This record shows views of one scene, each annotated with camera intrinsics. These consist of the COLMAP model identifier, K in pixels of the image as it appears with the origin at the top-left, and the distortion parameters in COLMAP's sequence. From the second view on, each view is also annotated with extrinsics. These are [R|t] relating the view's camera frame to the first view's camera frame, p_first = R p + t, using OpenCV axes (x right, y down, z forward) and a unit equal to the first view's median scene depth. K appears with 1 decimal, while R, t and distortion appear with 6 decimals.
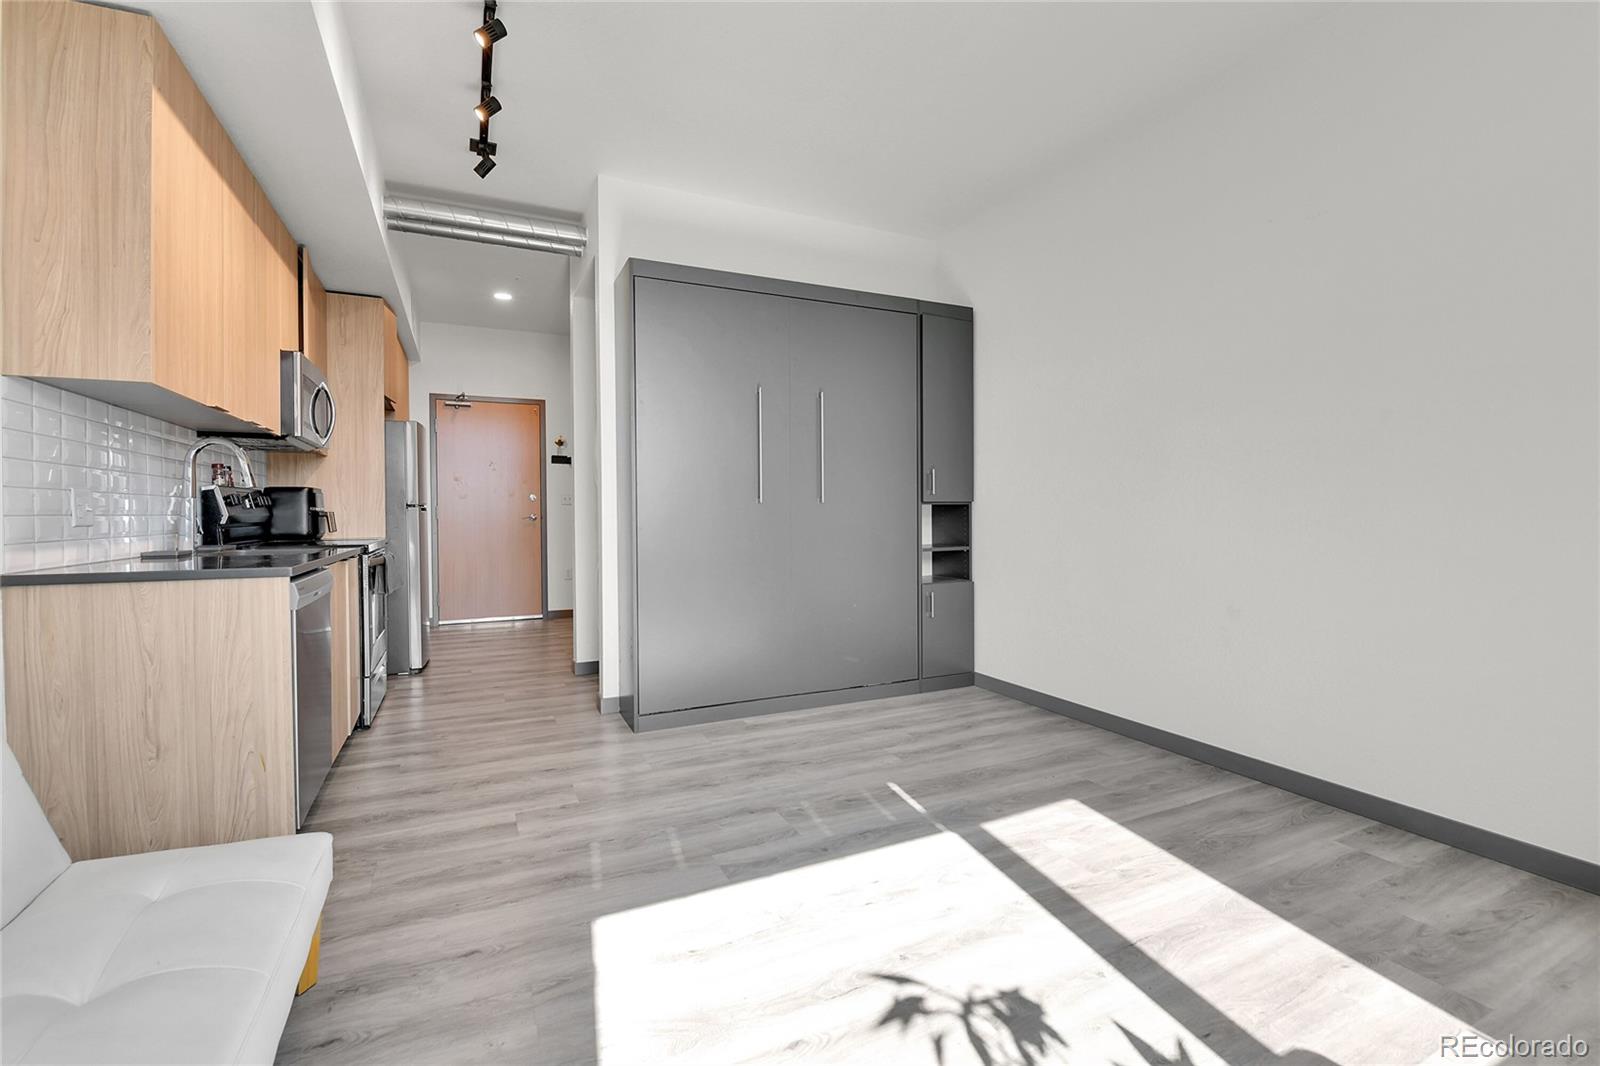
lens RADIAL K [[691.9, 0, 808.9], [0, 691.9, 523.7], [0, 0, 1]] dist [-0.009586, -0.006083]
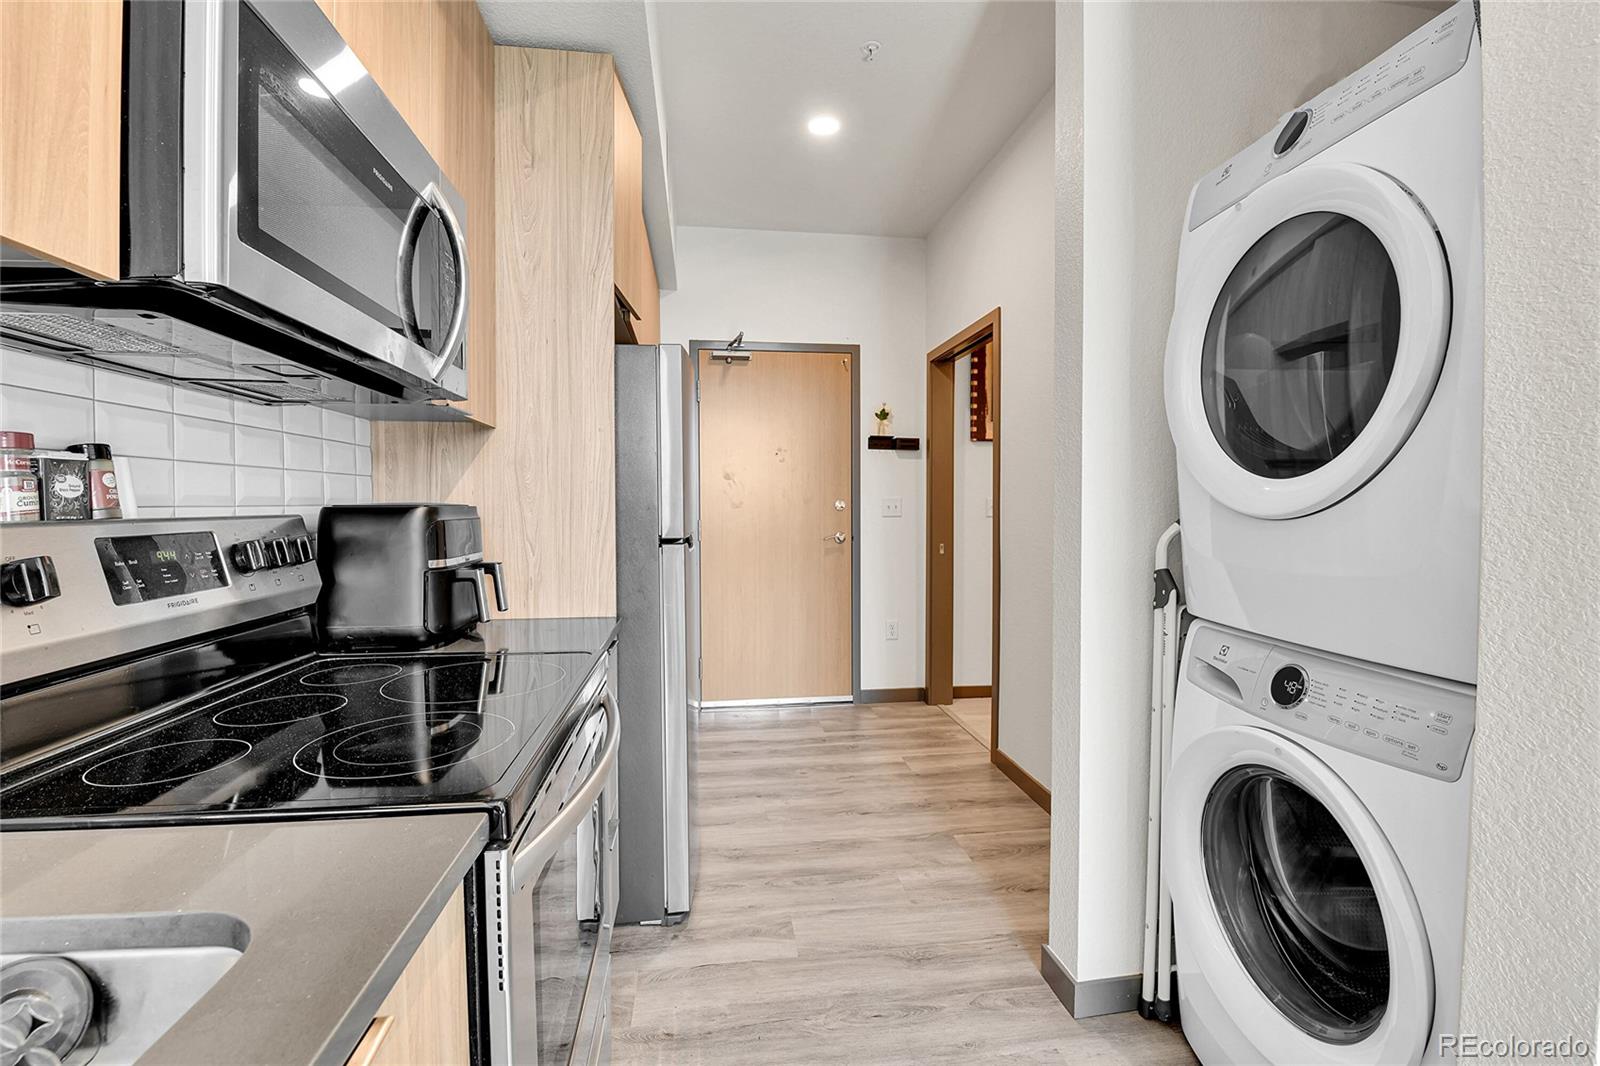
lens RADIAL K [[691.9, 0, 800.2], [0, 691.9, 524.1], [0, 0, 1]] dist [-0.009586, -0.006083]
pose [[0.949413, 0.009966, -0.313873, -0.386832], [-0.006790, 0.999914, 0.011211, -0.044832], [0.313957, -0.008513, 0.949399, 0.654719]]
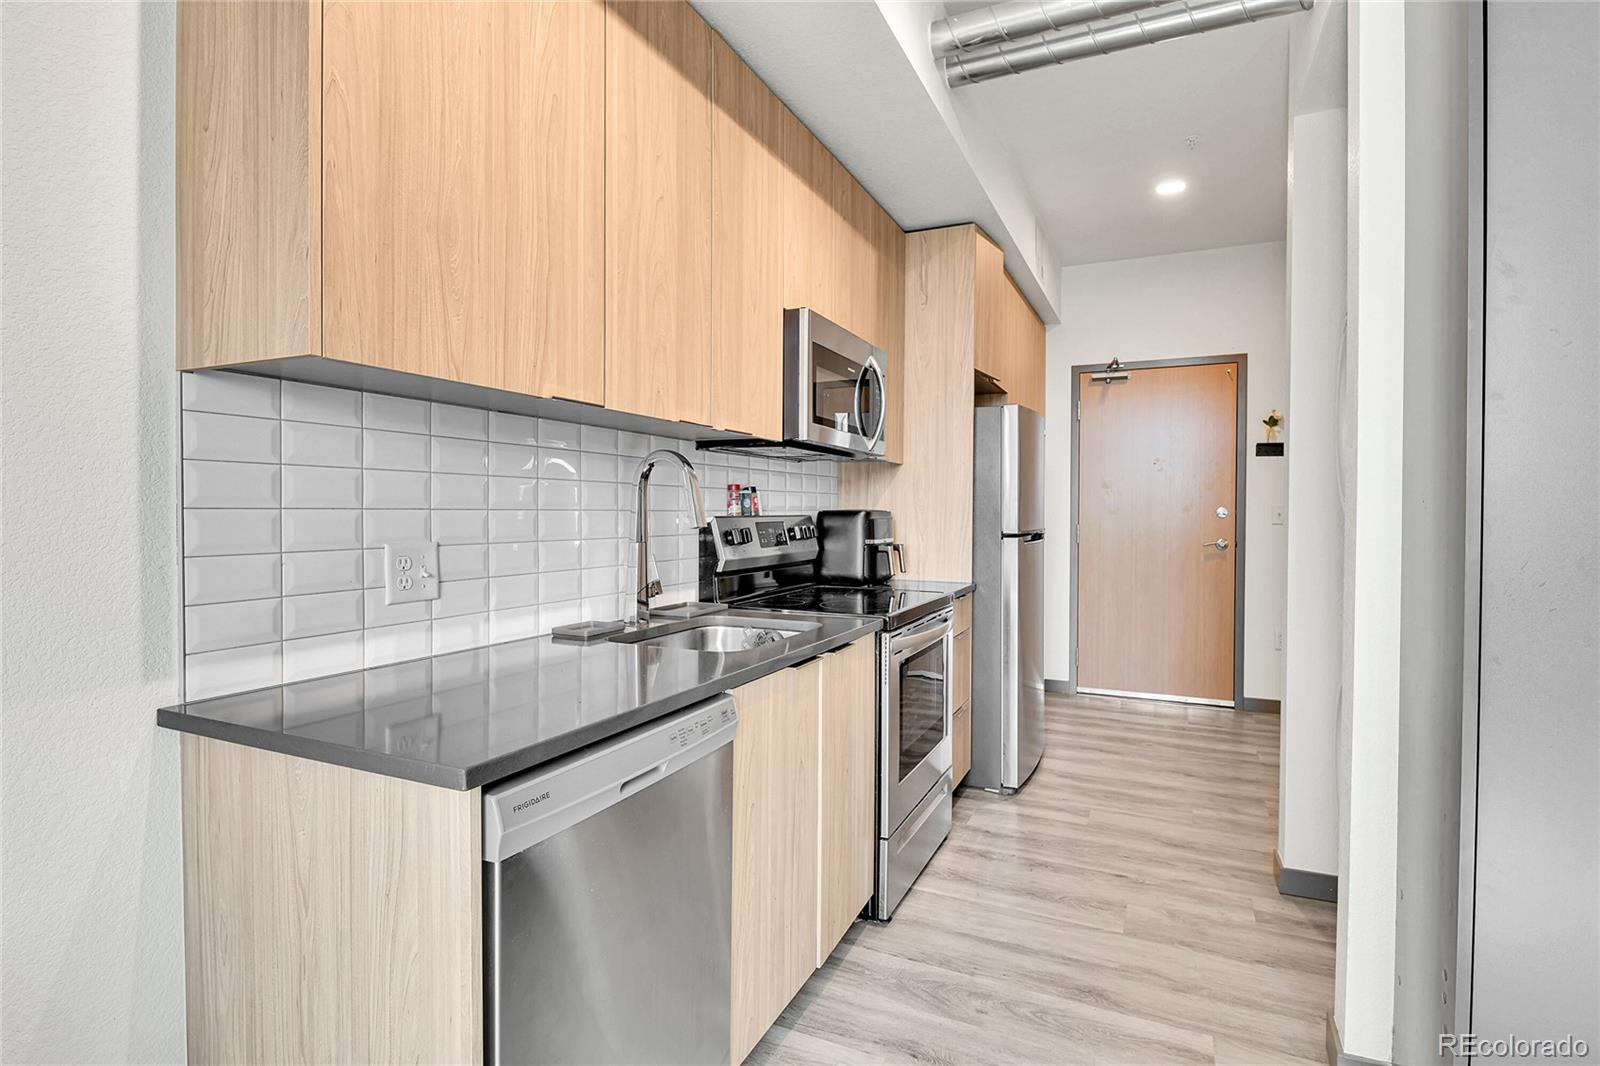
lens RADIAL K [[791.4, 0, 793.3], [0, 791.4, 523.8], [0, 0, 1]] dist [-0.003636, -0.004932]
pose [[0.619883, 0.019658, -0.784448, -0.127763], [-0.020209, 0.999755, 0.009083, -0.042145], [0.784434, 0.010222, 0.620128, 0.406509]]
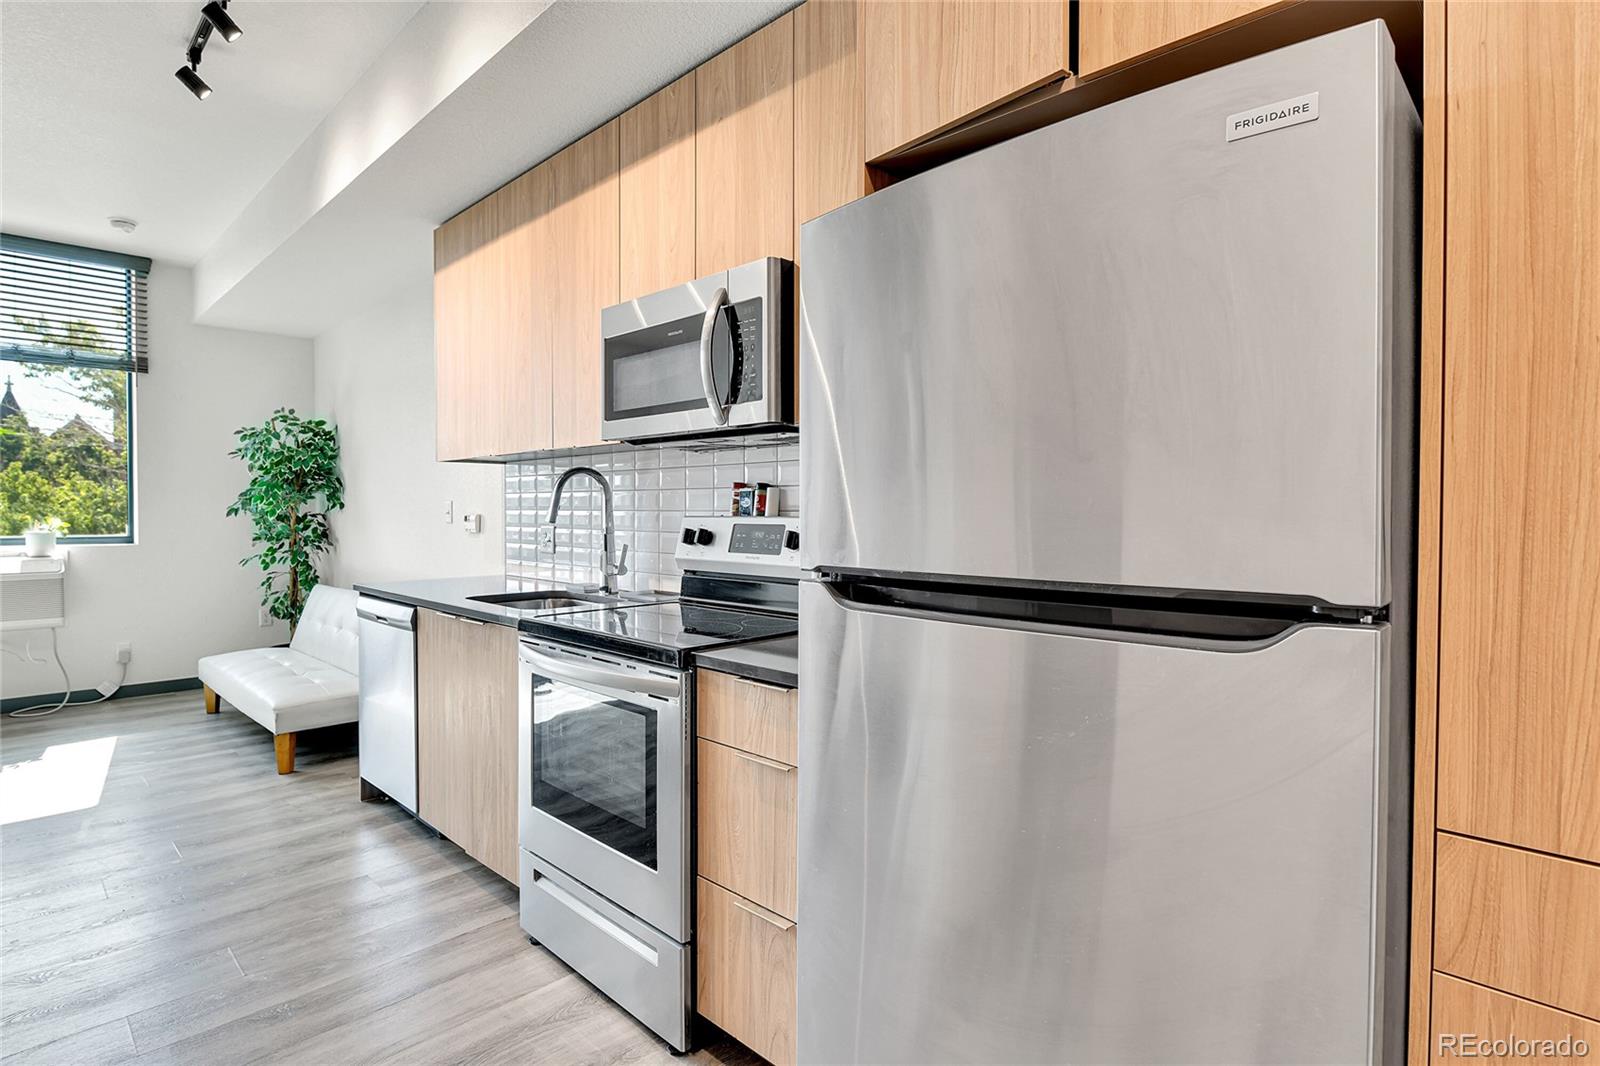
lens RADIAL K [[791.4, 0, 810.8], [0, 791.4, 521.6], [0, 0, 1]] dist [-0.003636, -0.004932]
pose [[-0.938292, 0.009469, -0.345715, -0.507688], [-0.002299, 0.999432, 0.033613, -0.057911], [0.345837, 0.032334, -0.937737, 1.347440]]
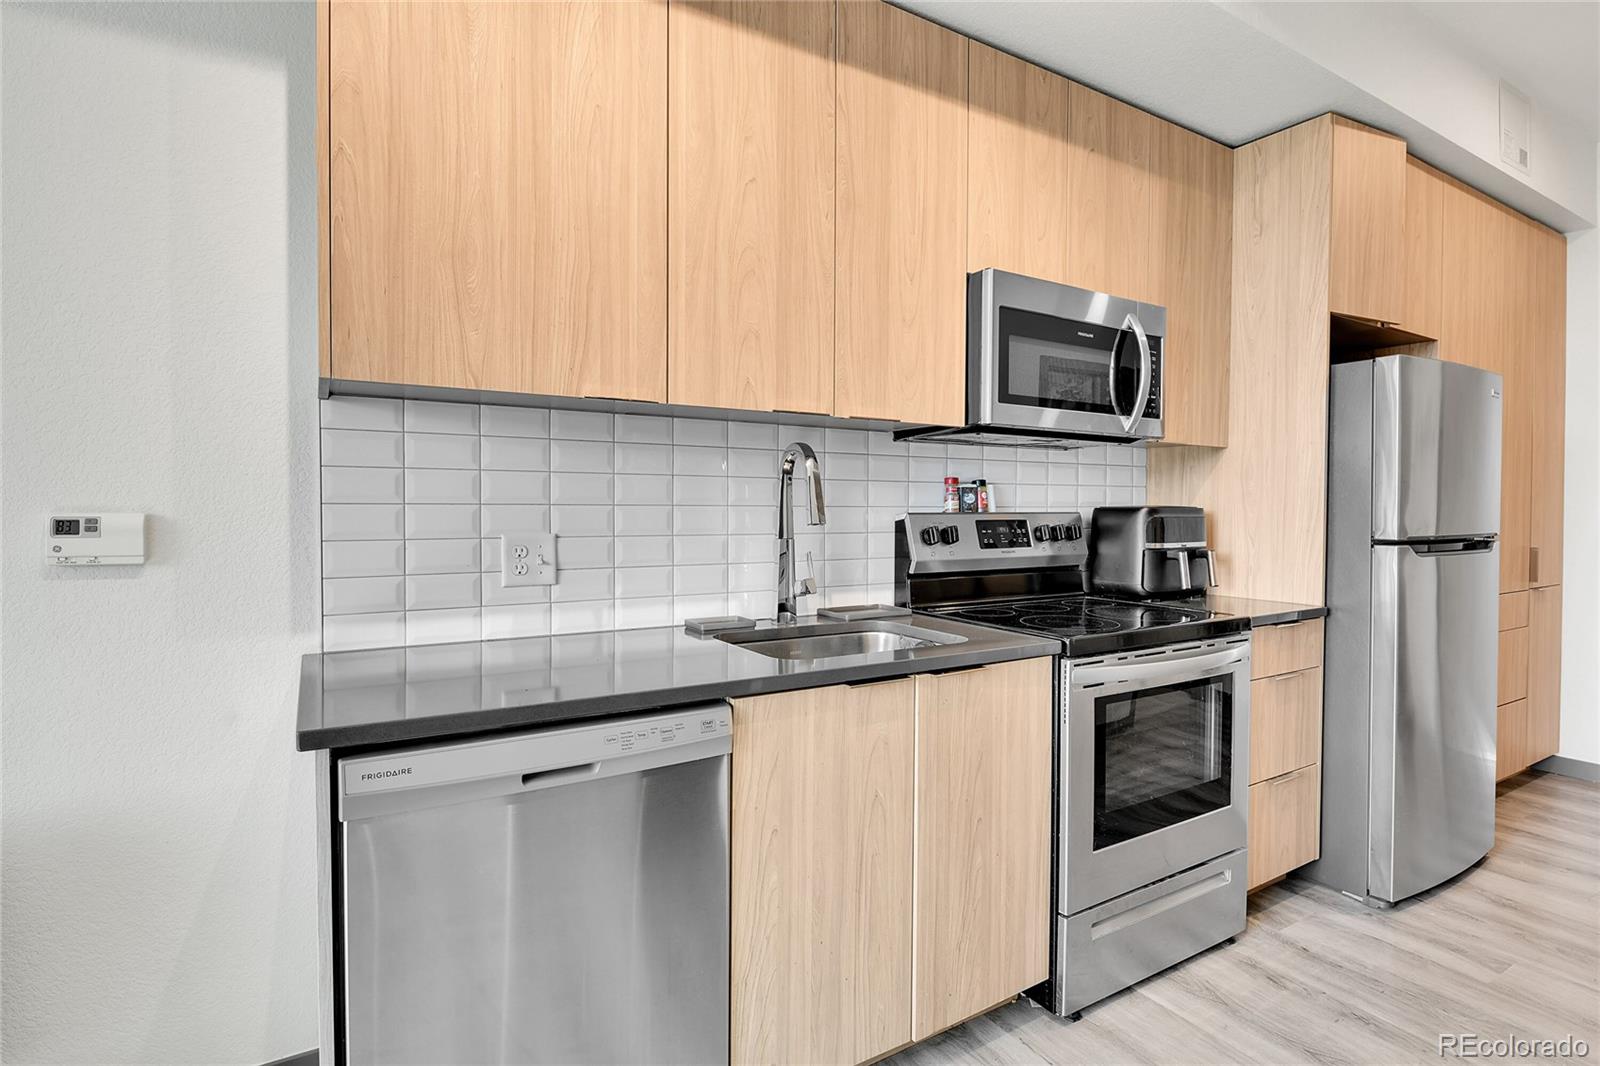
lens RADIAL K [[791.4, 0, 799.1], [0, 791.4, 523.4], [0, 0, 1]] dist [-0.003636, -0.004932]
pose [[0.085827, 0.024886, -0.995999, -0.095601], [-0.021666, 0.999498, 0.023107, -0.044835], [0.996074, 0.019596, 0.086323, 0.606656]]
